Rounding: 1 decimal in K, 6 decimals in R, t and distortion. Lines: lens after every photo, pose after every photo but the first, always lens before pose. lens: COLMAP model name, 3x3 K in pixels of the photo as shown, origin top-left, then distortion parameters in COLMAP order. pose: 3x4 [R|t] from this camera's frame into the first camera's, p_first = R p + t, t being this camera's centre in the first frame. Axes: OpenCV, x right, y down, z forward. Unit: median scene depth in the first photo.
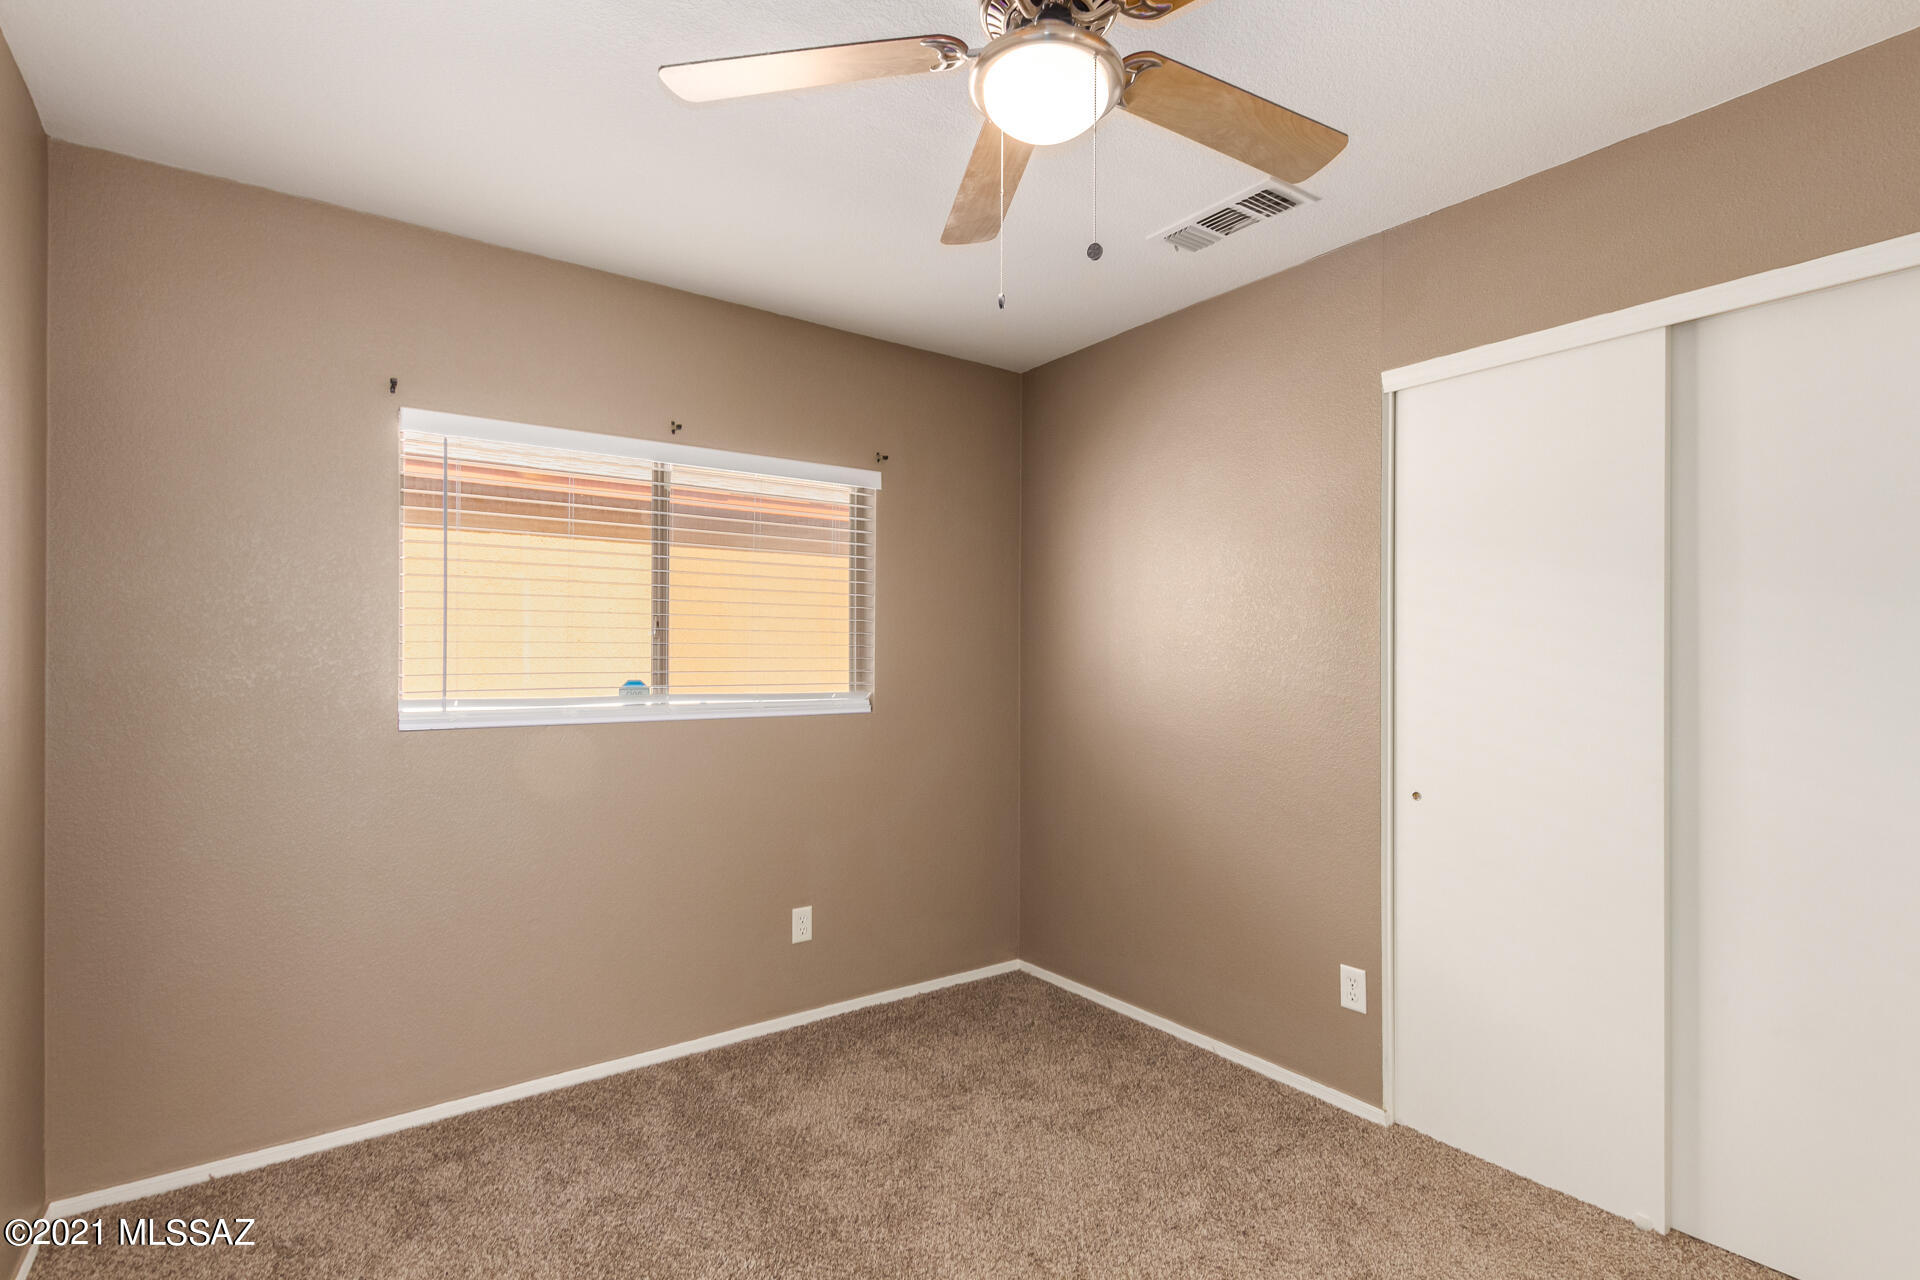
lens RADIAL K [[901.5, 0, 957.6], [0, 901.5, 653.0], [0, 0, 1]] dist [0.001142, -0.000129]
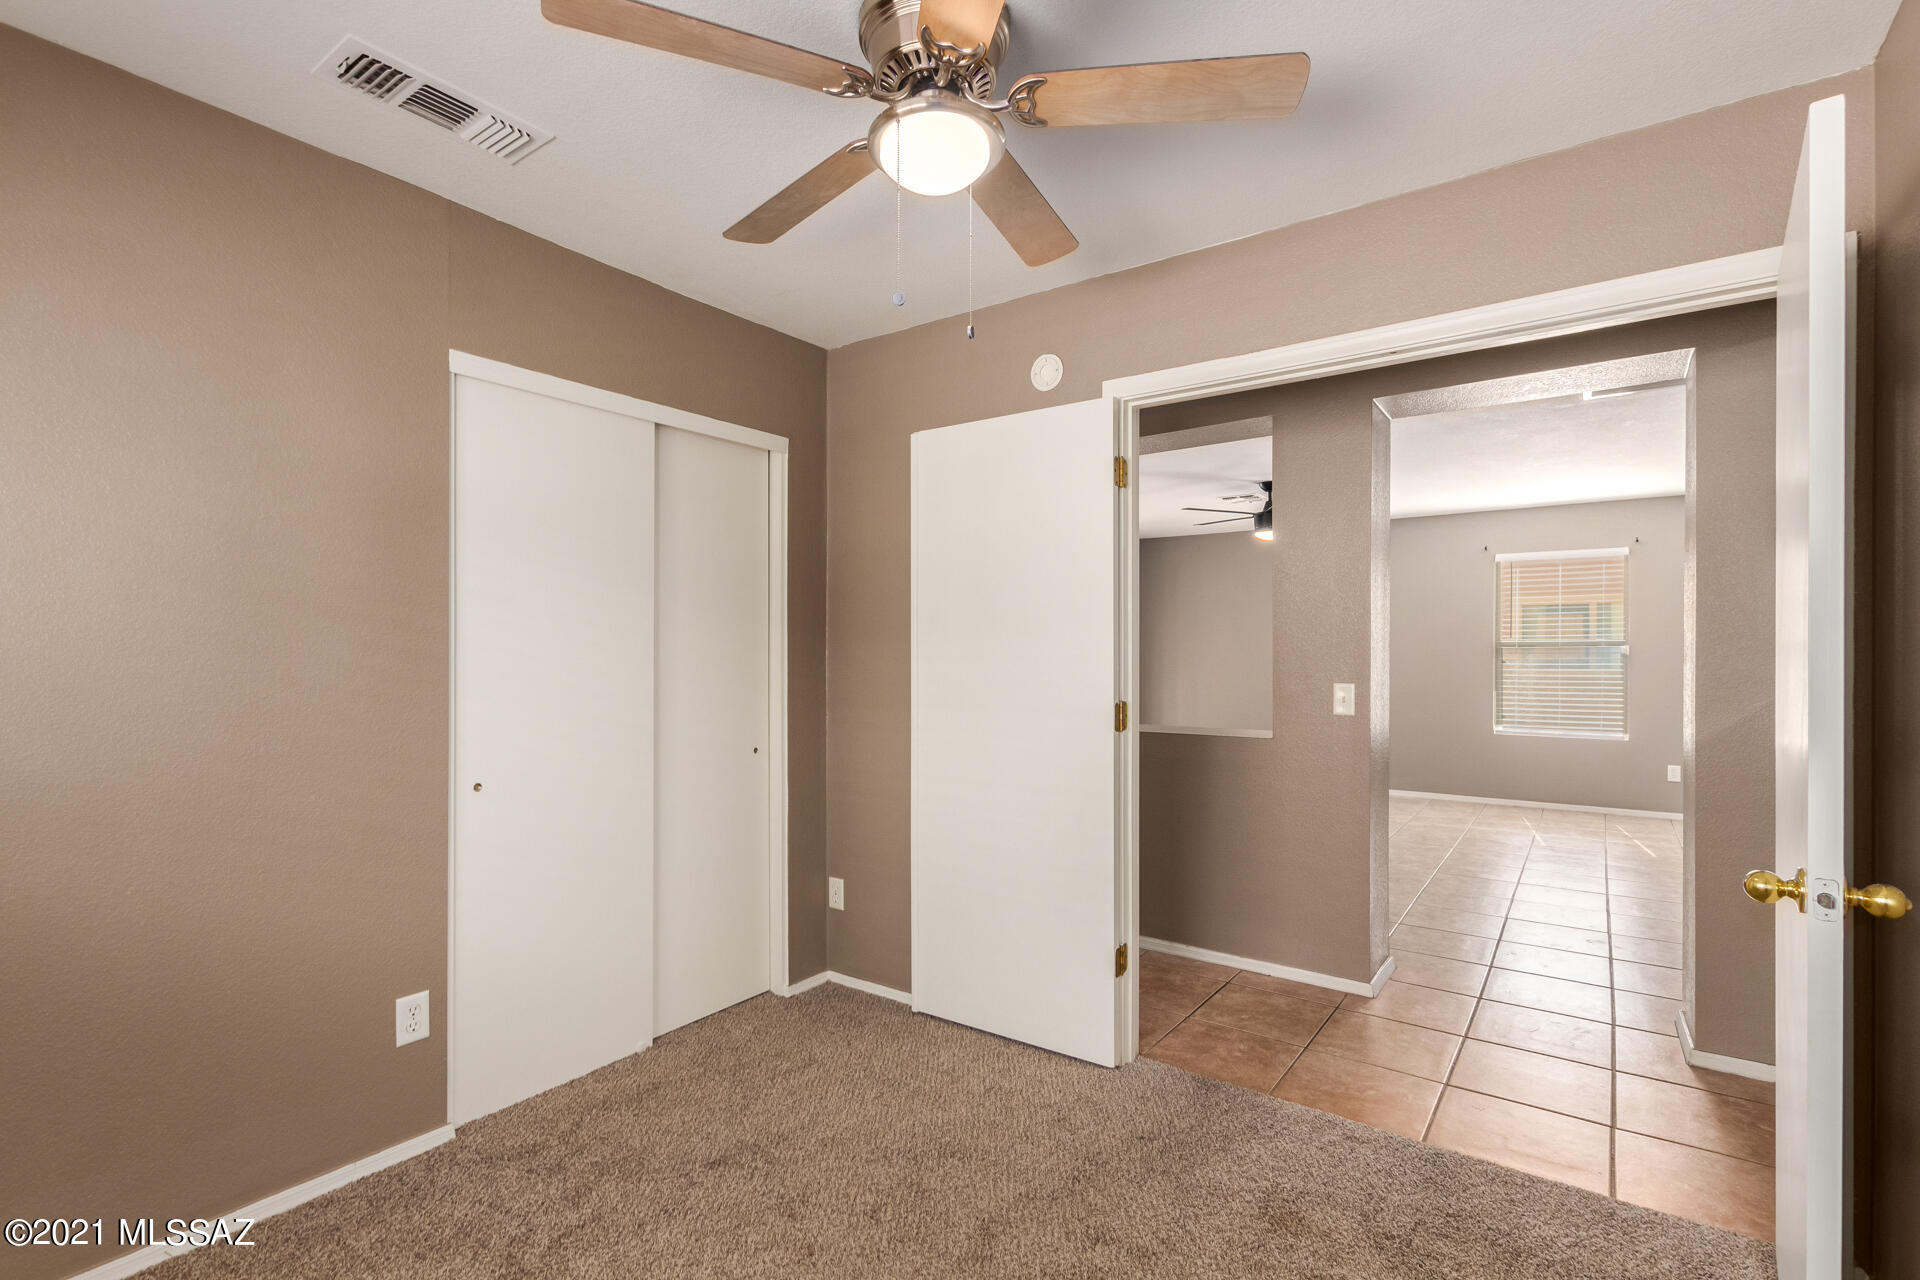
lens RADIAL K [[876.5, 0, 972.8], [0, 876.5, 642.6], [0, 0, 1]] dist [0.006156, -0.000827]
pose [[-0.314482, 0.000795, 0.949263, -0.579627], [-0.010754, 0.999932, -0.004401, -0.003864], [-0.949202, -0.011593, -0.314452, 0.767180]]
